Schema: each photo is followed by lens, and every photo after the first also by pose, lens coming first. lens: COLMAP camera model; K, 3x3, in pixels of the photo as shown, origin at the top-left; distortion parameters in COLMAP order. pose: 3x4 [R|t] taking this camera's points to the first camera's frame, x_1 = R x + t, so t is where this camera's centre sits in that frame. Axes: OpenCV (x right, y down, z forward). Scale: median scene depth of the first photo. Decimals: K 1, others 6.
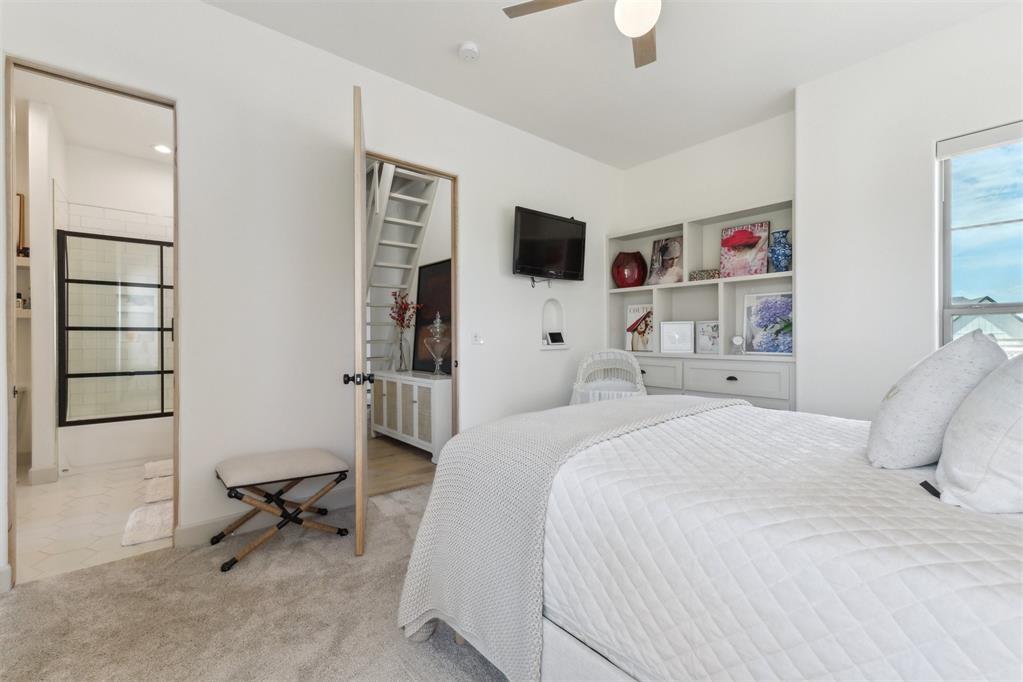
lens RADIAL K [[439.3, 0, 512.2], [0, 439.3, 338.6], [0, 0, 1]] dist [0.008267, -0.000879]
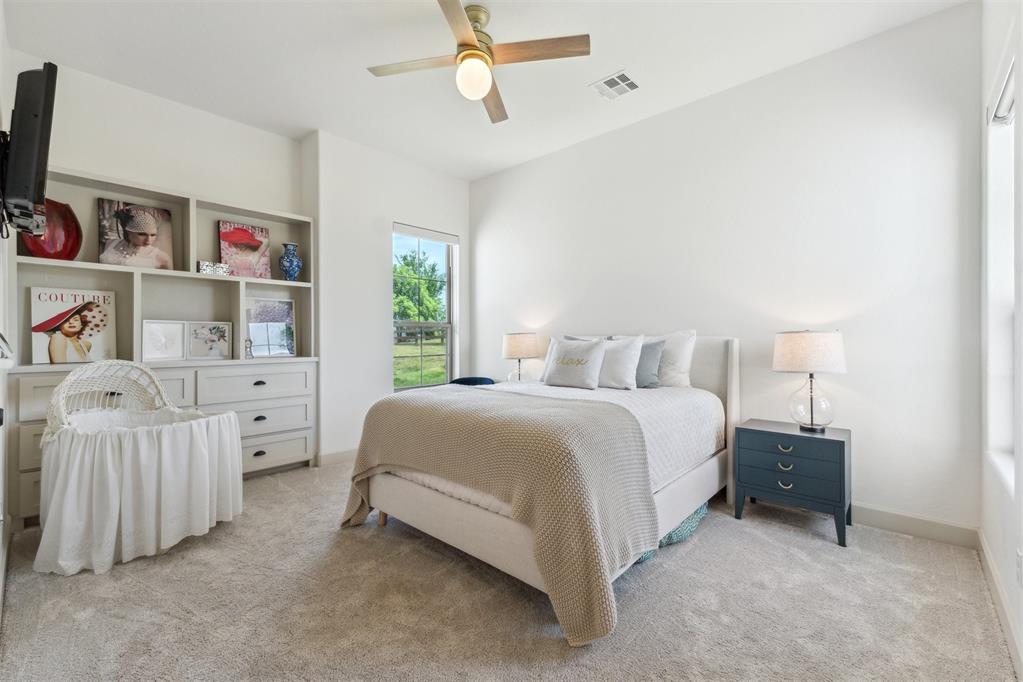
lens RADIAL K [[439.3, 0, 516.9], [0, 439.3, 336.2], [0, 0, 1]] dist [0.008267, -0.000879]
pose [[-0.145054, 0.006438, 0.989403, -0.455182], [0.006455, 0.999964, -0.005561, -0.002750], [-0.989403, 0.005580, -0.145090, 0.487113]]
